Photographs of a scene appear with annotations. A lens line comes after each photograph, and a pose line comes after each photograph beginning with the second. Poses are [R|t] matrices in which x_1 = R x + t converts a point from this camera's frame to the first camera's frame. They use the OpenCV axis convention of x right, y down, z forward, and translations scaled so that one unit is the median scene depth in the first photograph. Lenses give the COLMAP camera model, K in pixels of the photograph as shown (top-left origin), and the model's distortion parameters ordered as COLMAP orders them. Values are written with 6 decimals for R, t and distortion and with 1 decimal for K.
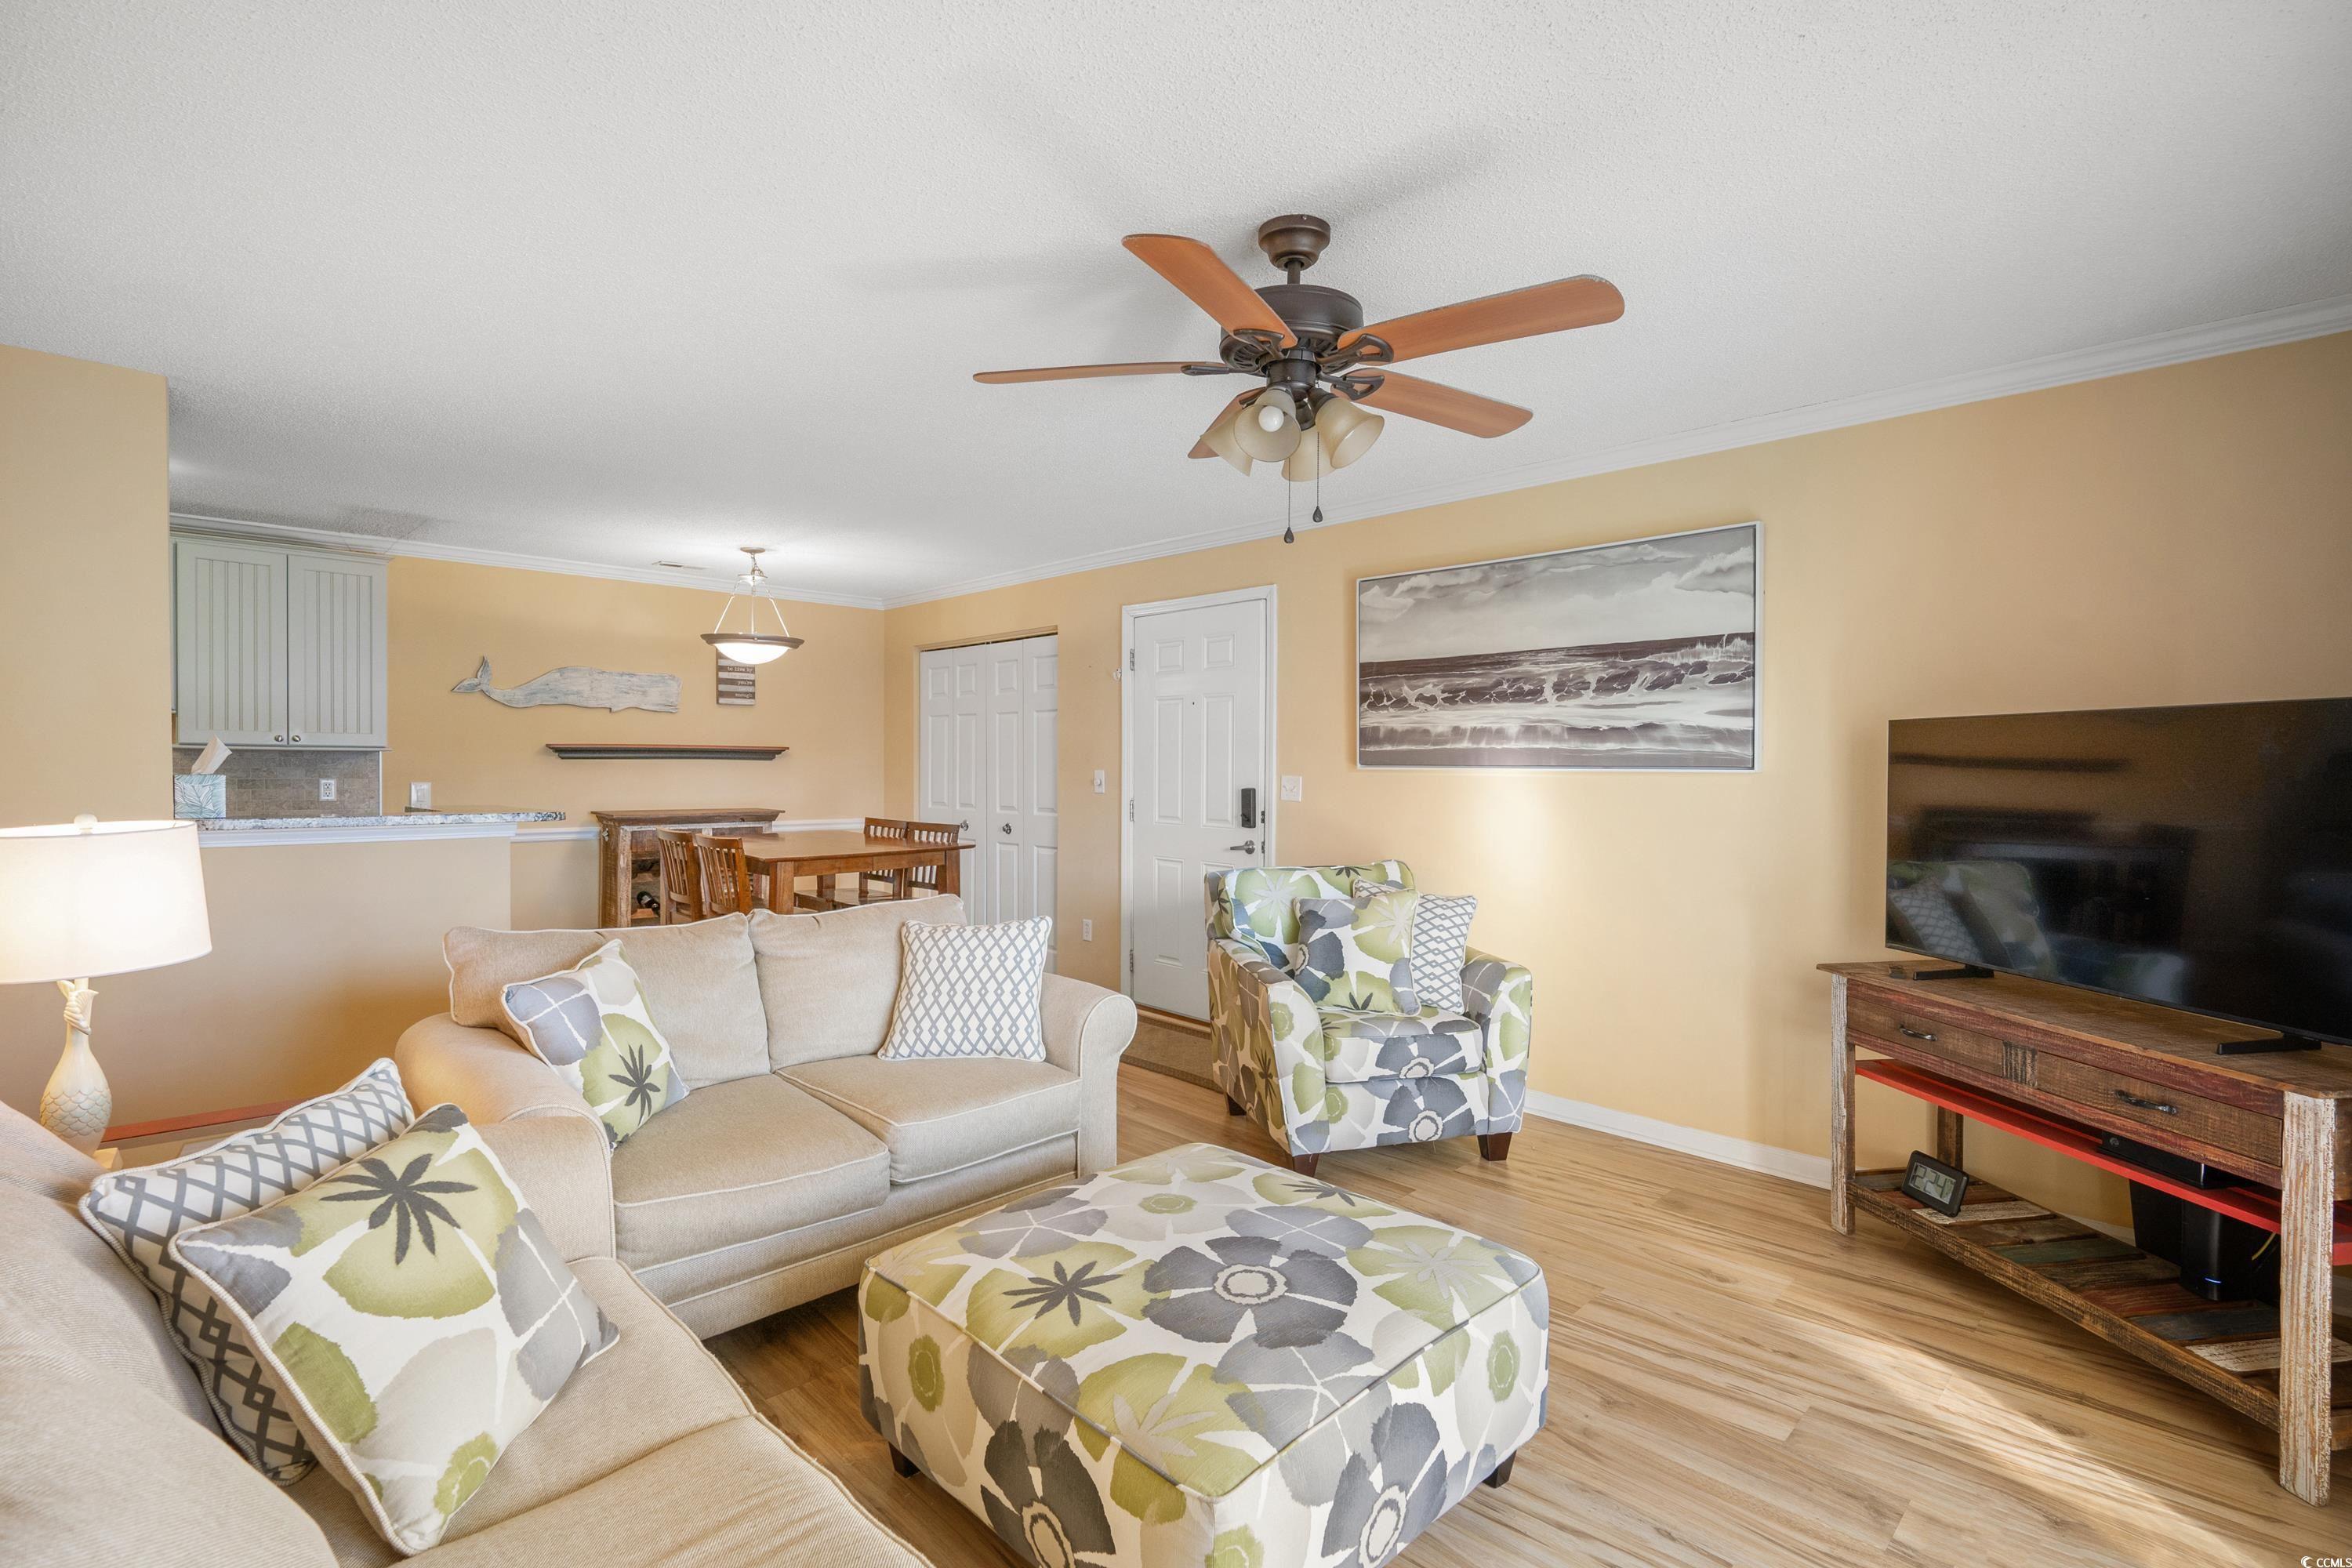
lens RADIAL K [[1080.4, 0, 1168.6], [0, 1080.4, 775.1], [0, 0, 1]] dist [-0.004185, 0.000551]
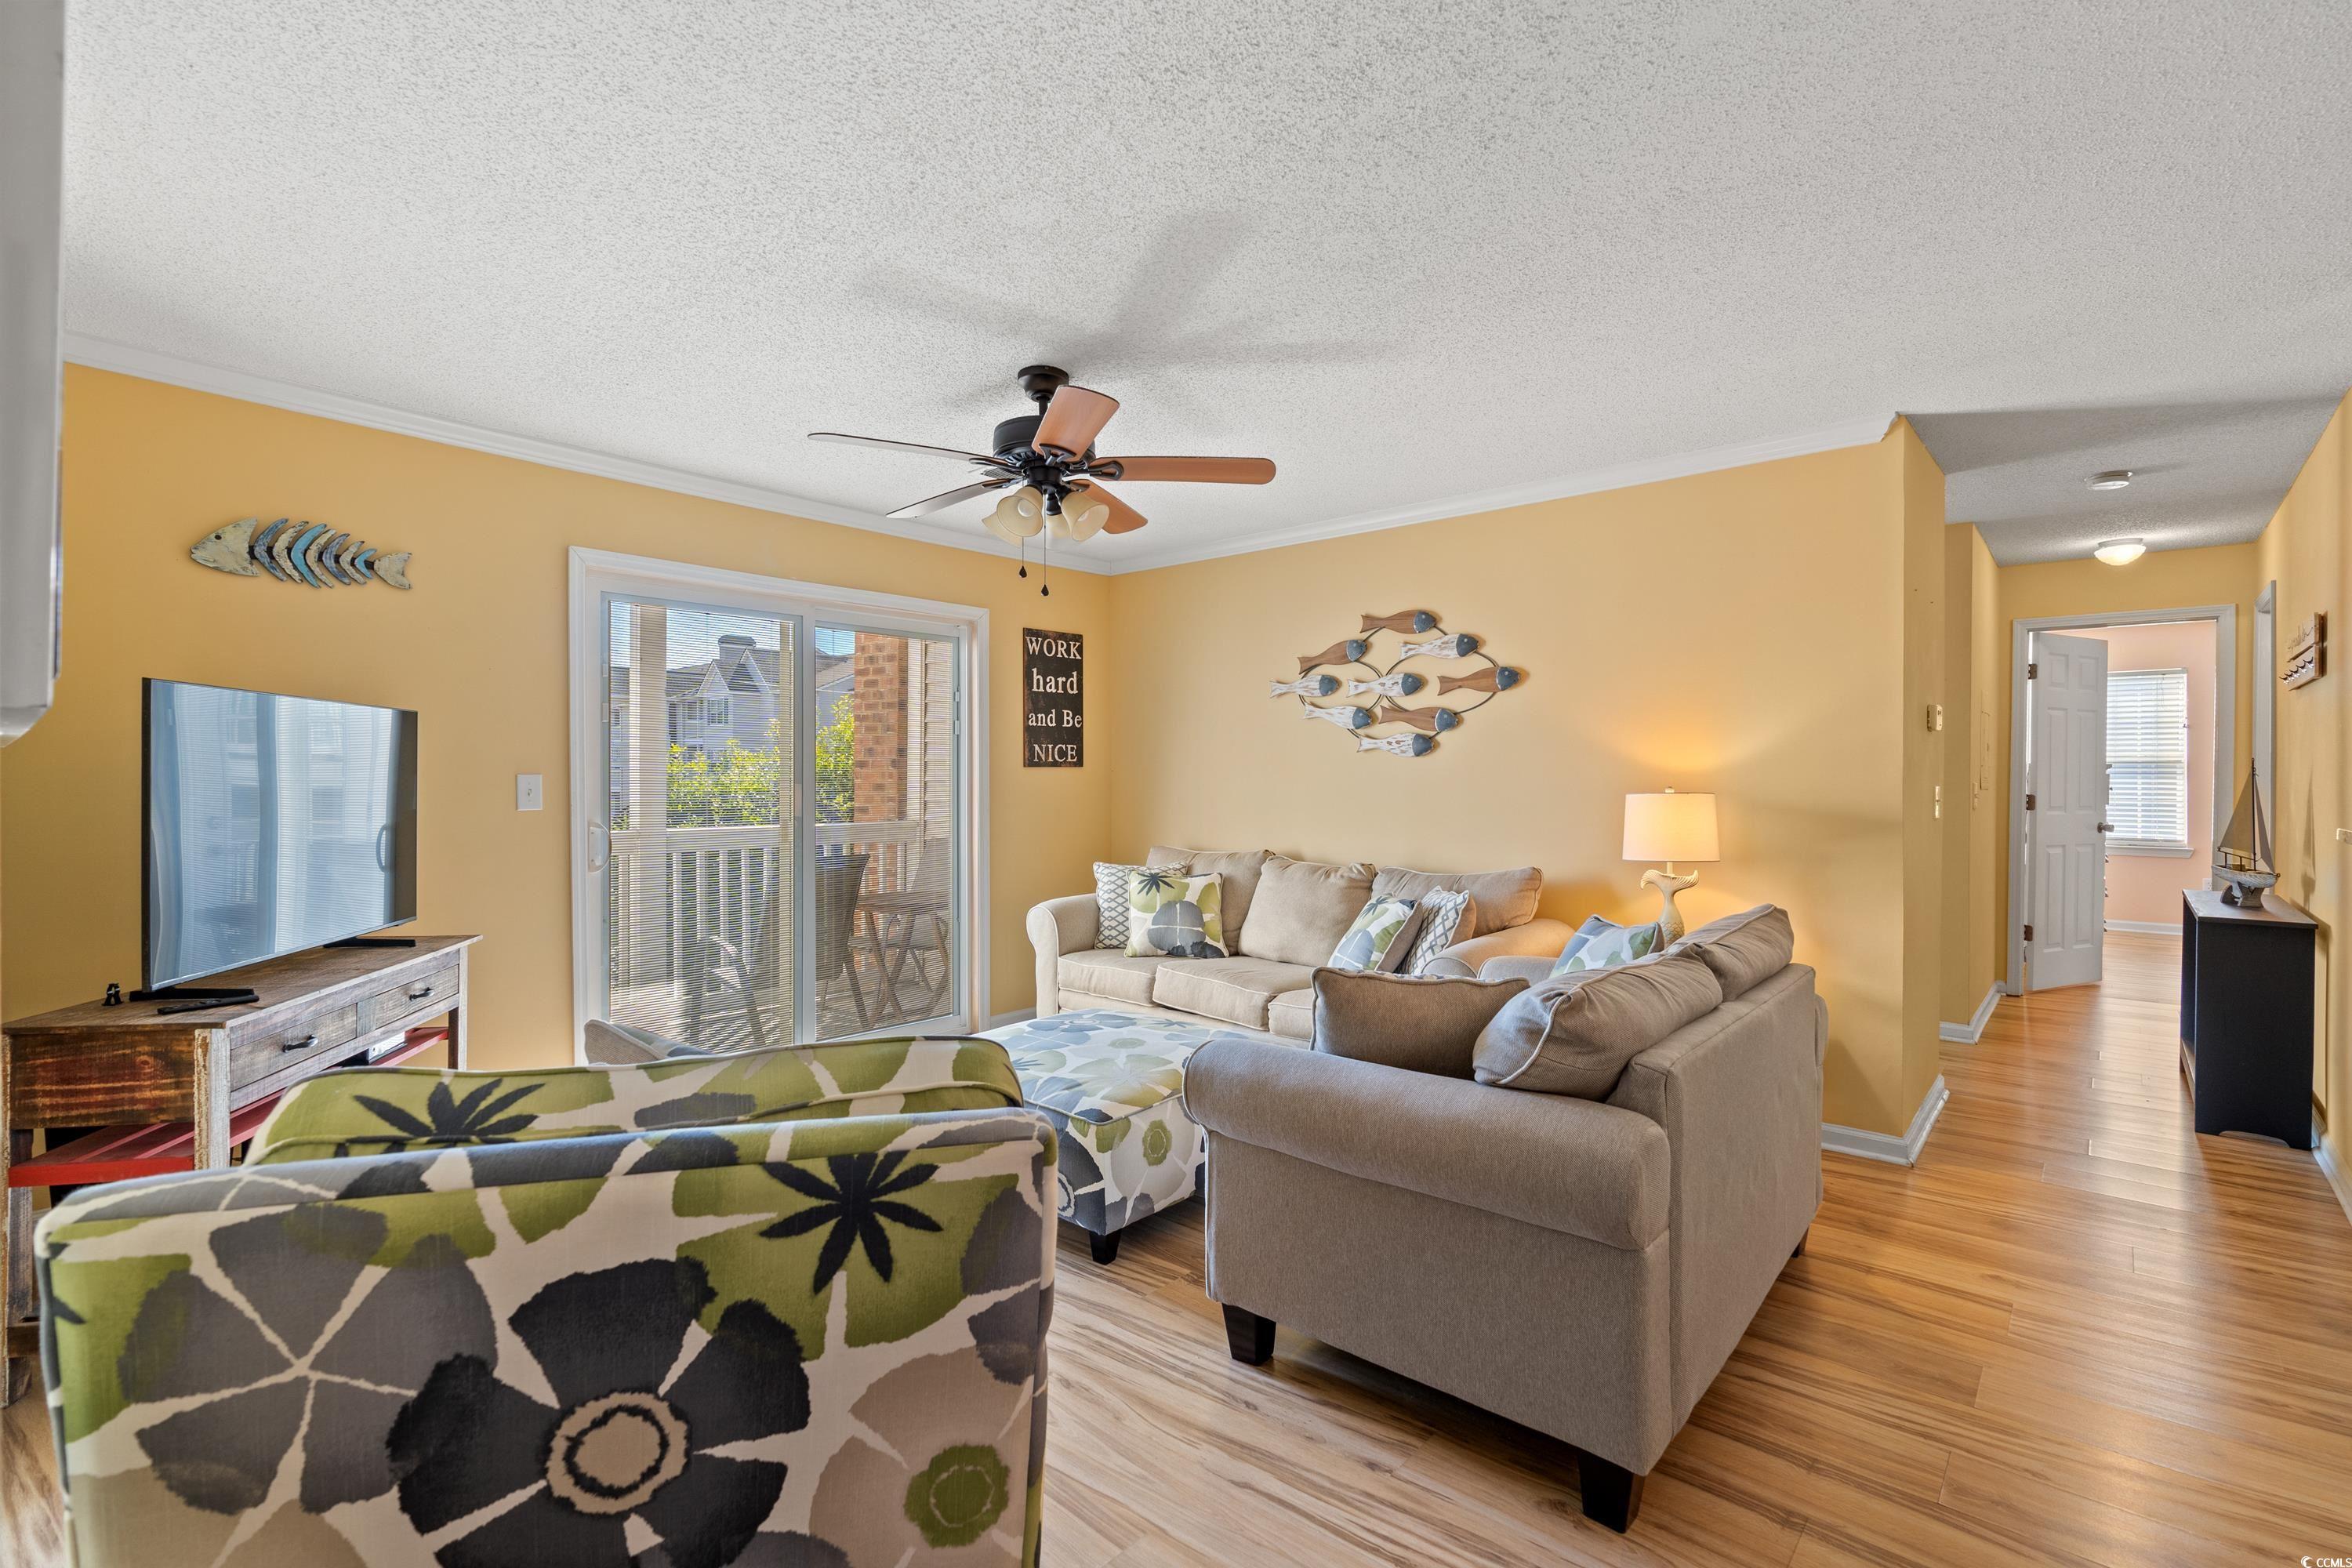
lens RADIAL K [[1080.4, 0, 1181.5], [0, 1080.4, 775.4], [0, 0, 1]] dist [-0.004185, 0.000551]
pose [[-0.997367, -0.006986, -0.072183, 0.022659], [-0.007636, 0.999933, 0.008741, 0.001388], [0.072117, 0.009269, -0.997353, 1.355560]]
